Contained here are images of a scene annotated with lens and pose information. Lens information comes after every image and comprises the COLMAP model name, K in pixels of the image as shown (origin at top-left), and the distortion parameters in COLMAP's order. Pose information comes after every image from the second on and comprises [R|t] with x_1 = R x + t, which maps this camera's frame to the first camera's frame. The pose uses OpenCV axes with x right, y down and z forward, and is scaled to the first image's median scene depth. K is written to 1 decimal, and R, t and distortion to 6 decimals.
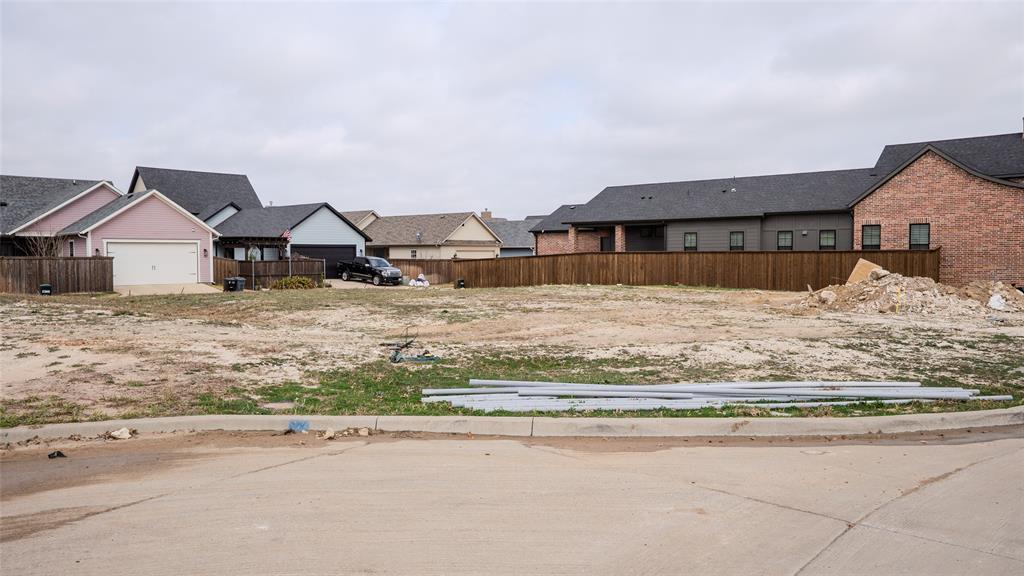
lens RADIAL K [[729.8, 0, 505.1], [0, 729.8, 280.9], [0, 0, 1]] dist [0.014981, 0.033516]
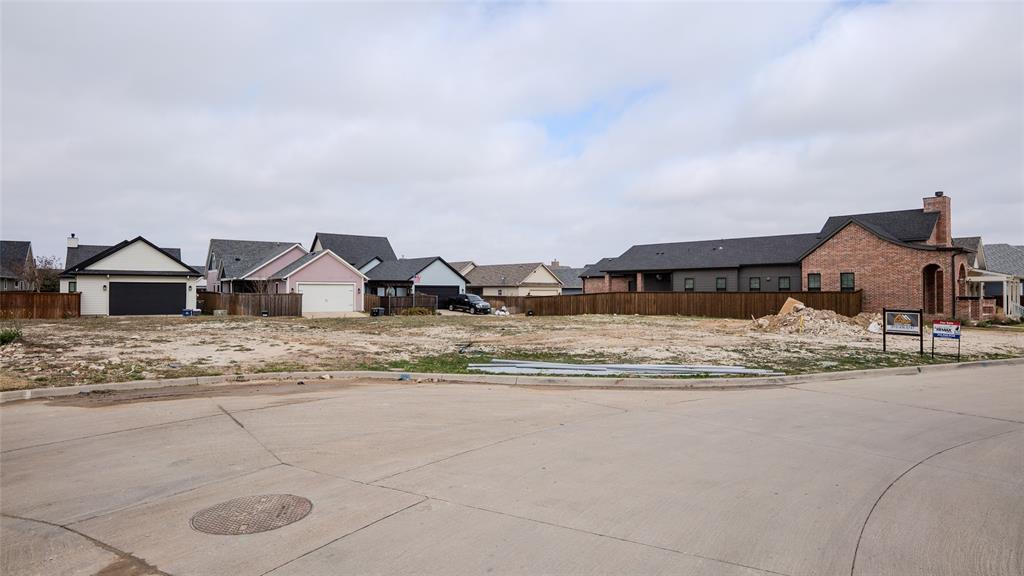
lens RADIAL K [[545.4, 0, 510.5], [0, 545.4, 281.2], [0, 0, 1]] dist [-0.023600, 0.011627]
pose [[0.993385, 0.002182, -0.114809, 0.033817], [-0.008656, 0.998397, -0.055928, 0.001833], [0.114503, 0.056552, 0.991812, -0.091183]]
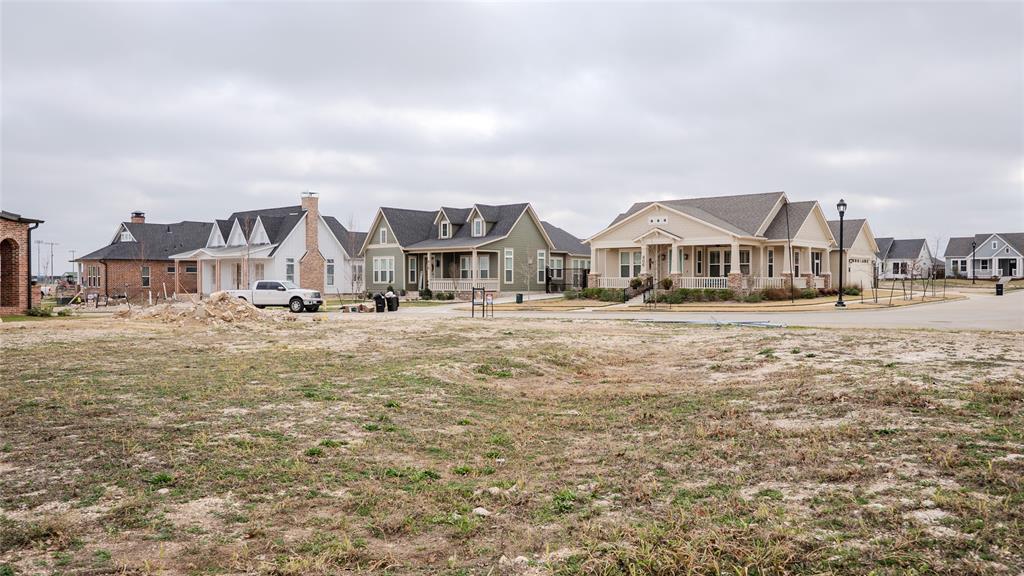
lens RADIAL K [[729.8, 0, 515.5], [0, 729.8, 277.3], [0, 0, 1]] dist [0.014981, 0.033516]
pose [[-0.482157, 0.003520, 0.876078, -0.448897], [0.030579, 0.999450, 0.012814, -0.023864], [-0.875551, 0.032968, -0.482000, 0.688679]]
